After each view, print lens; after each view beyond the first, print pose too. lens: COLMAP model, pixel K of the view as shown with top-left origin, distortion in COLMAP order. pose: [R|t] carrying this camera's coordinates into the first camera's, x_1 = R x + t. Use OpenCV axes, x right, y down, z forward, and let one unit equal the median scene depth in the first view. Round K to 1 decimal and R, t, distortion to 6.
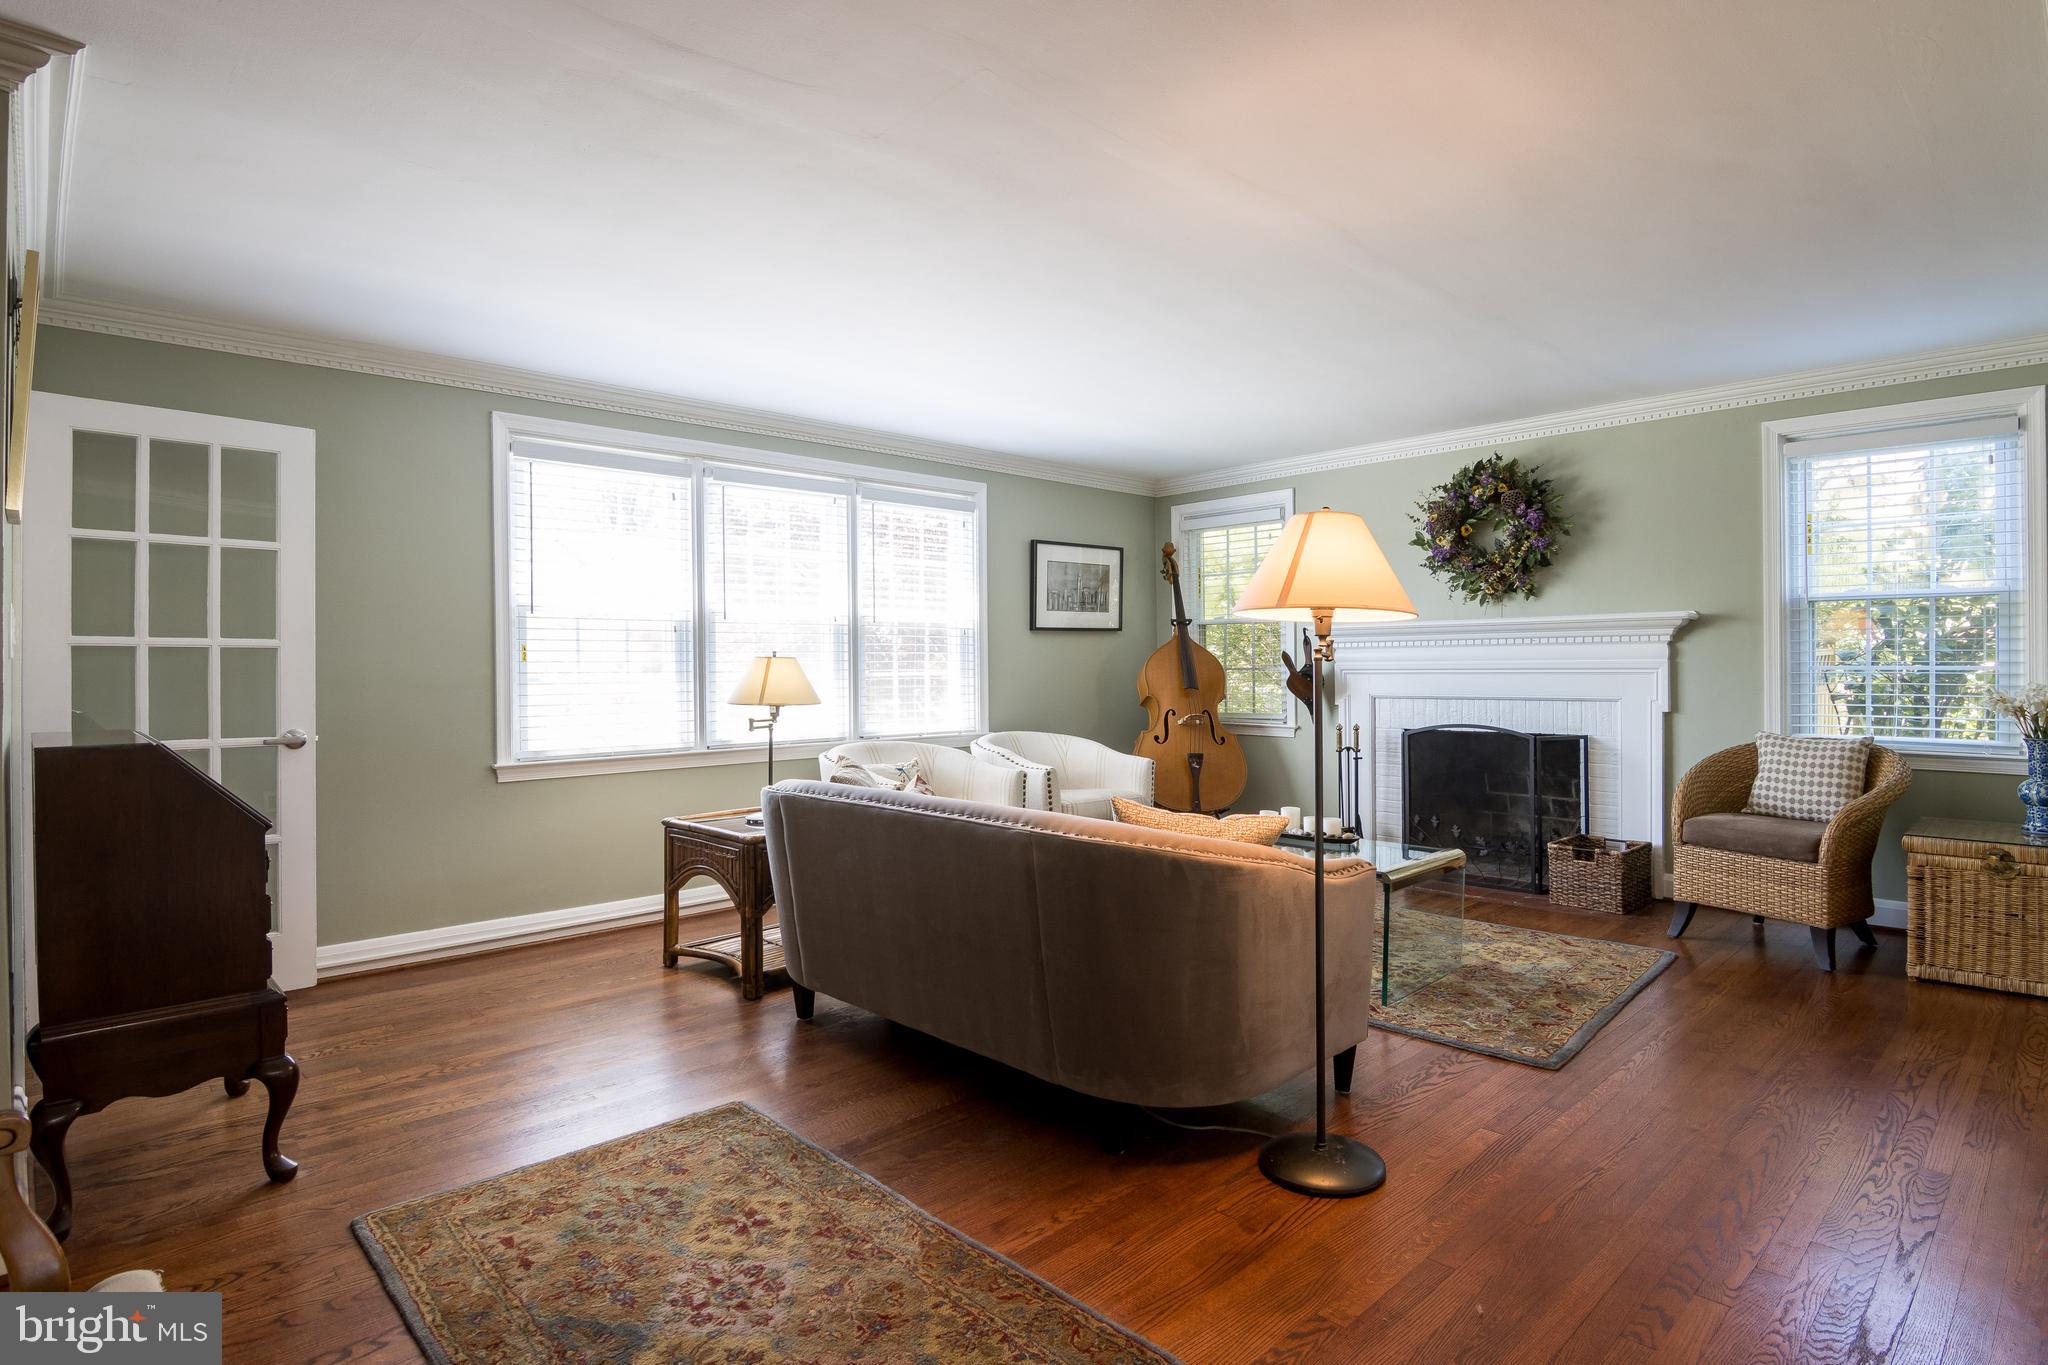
lens RADIAL K [[1066.5, 0, 1024.5], [0, 1066.5, 662.6], [0, 0, 1]] dist [-0.003284, -0.011208]
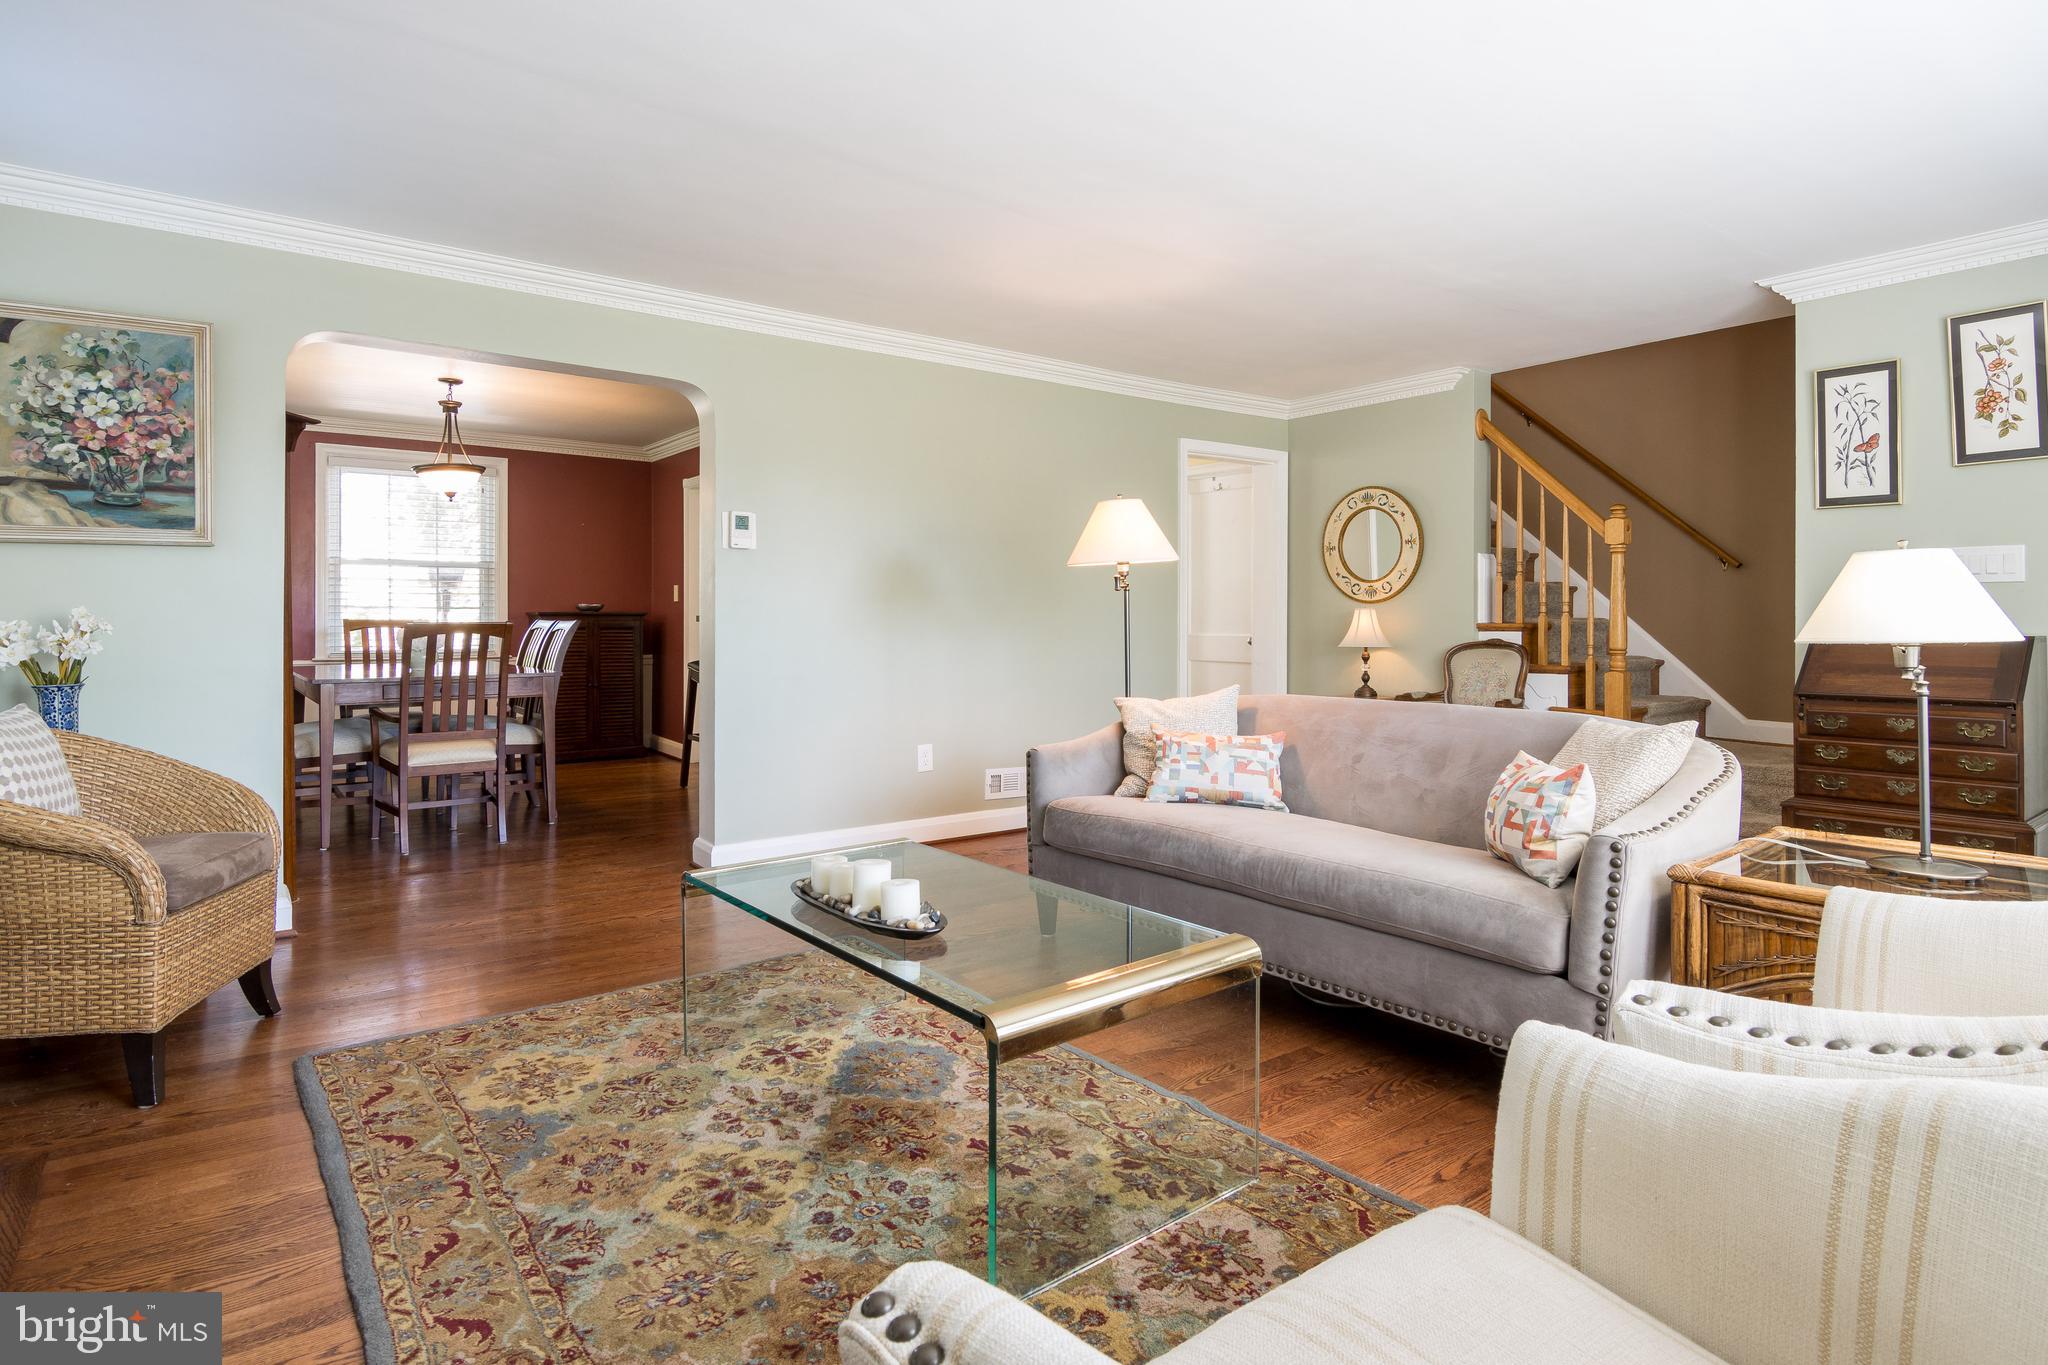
lens RADIAL K [[1079.4, 0, 1024.4], [0, 1079.4, 620.3], [0, 0, 1]] dist [-0.001172, -0.012705]
pose [[-0.993016, 0.008265, 0.117688, 0.112430], [0.008052, 0.999965, -0.002280, 0.026094], [-0.117703, -0.001316, -0.993048, 1.364923]]
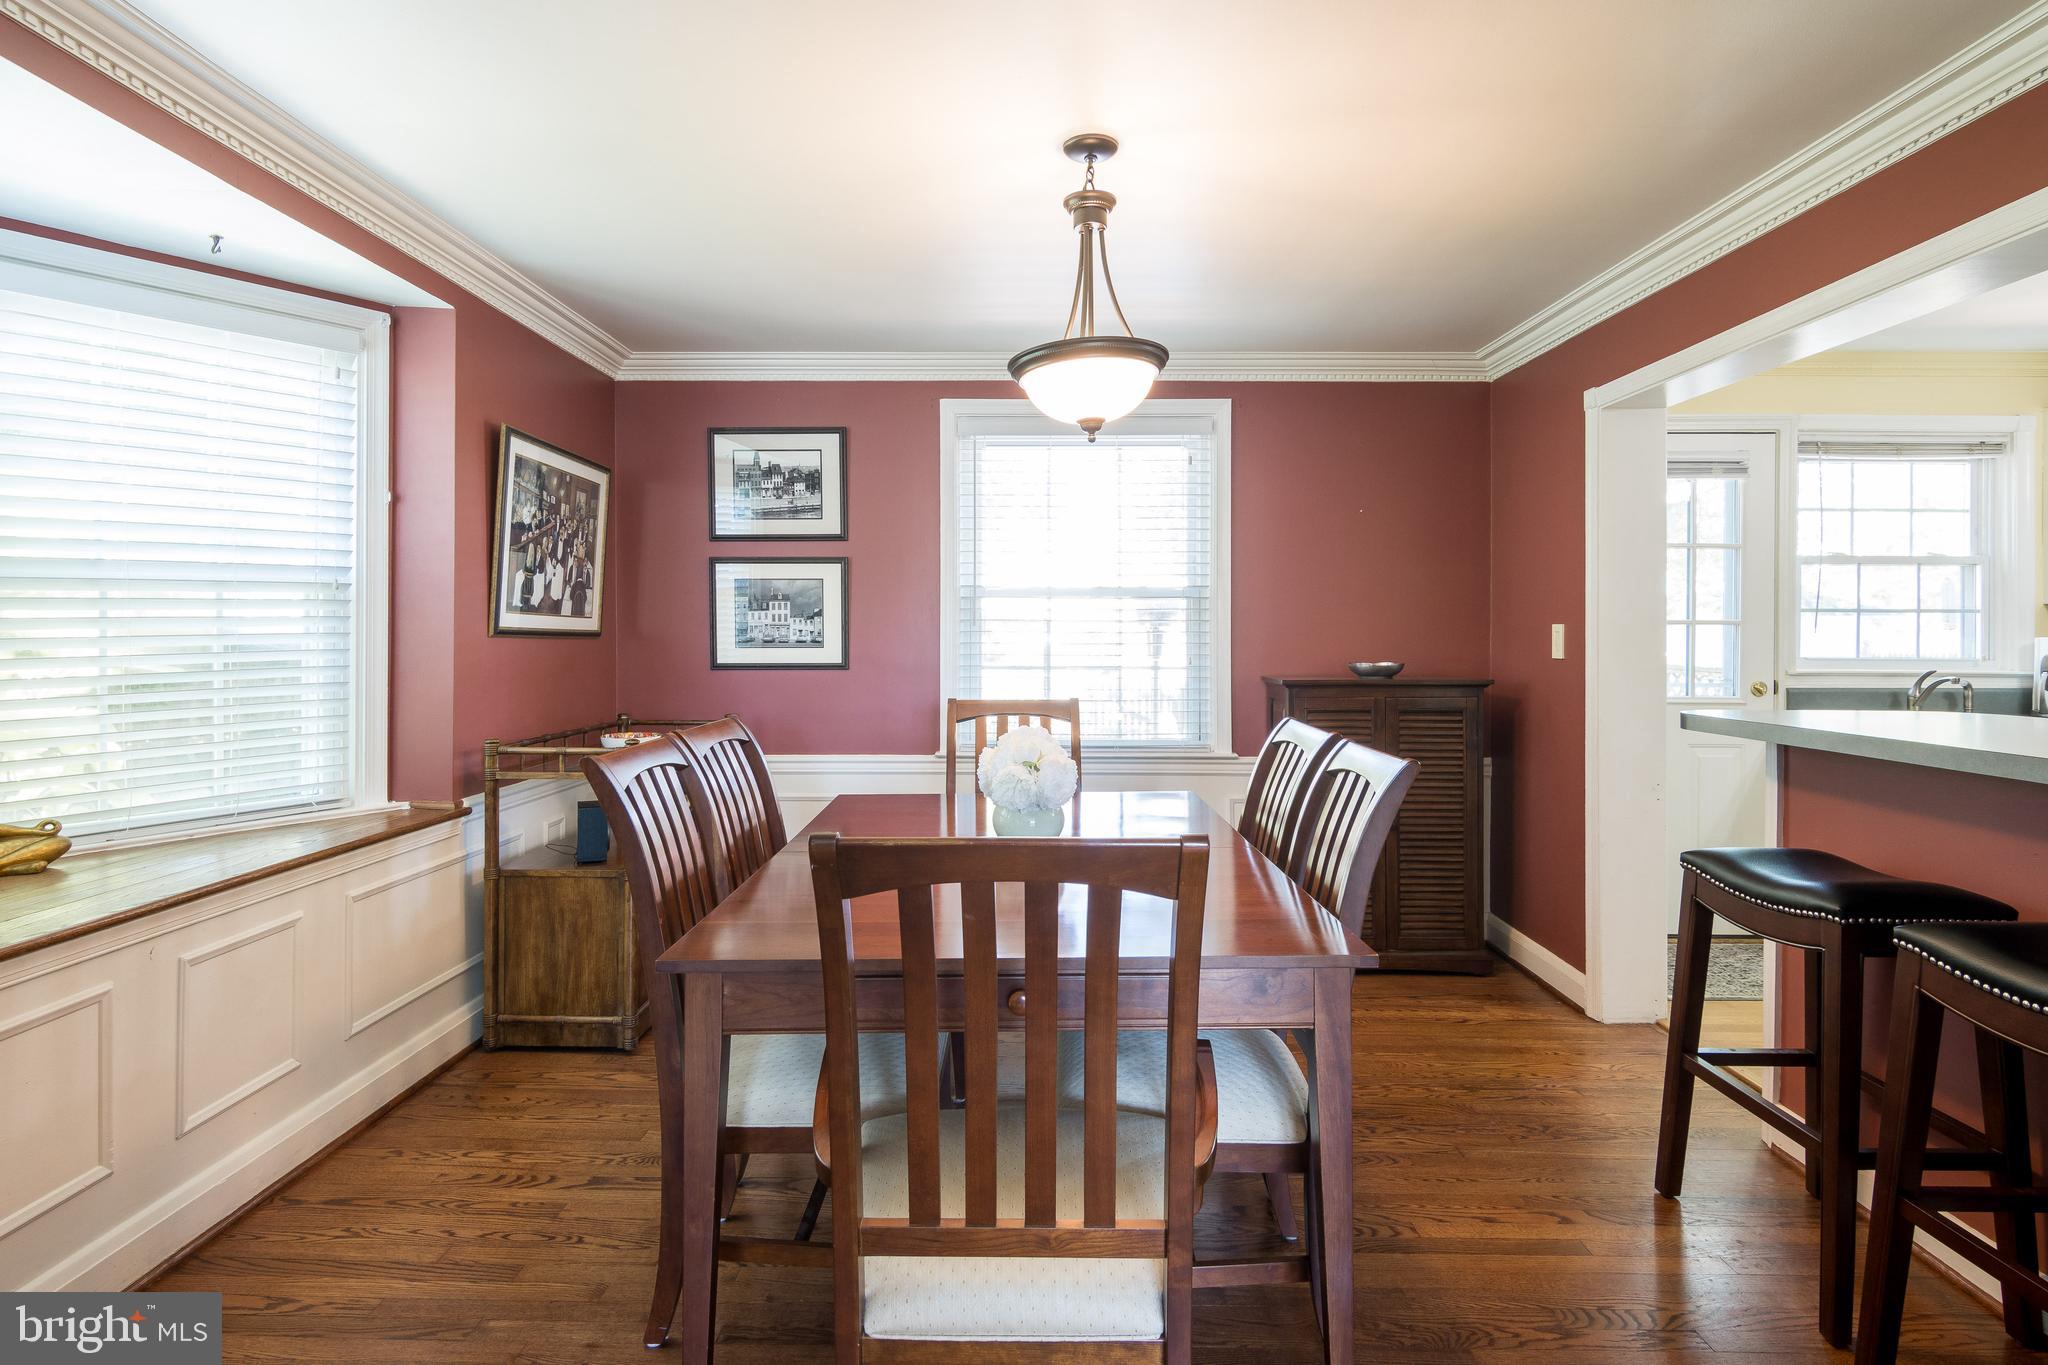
lens RADIAL K [[1051.2, 0, 1029.2], [0, 1051.2, 634.8], [0, 0, 1]] dist [0.001792, -0.000152]
pose [[-0.719733, 0.010322, 0.694175, 0.601226], [0.004526, 0.999938, -0.010177, -0.024002], [-0.694237, -0.004183, -0.719735, 0.571070]]
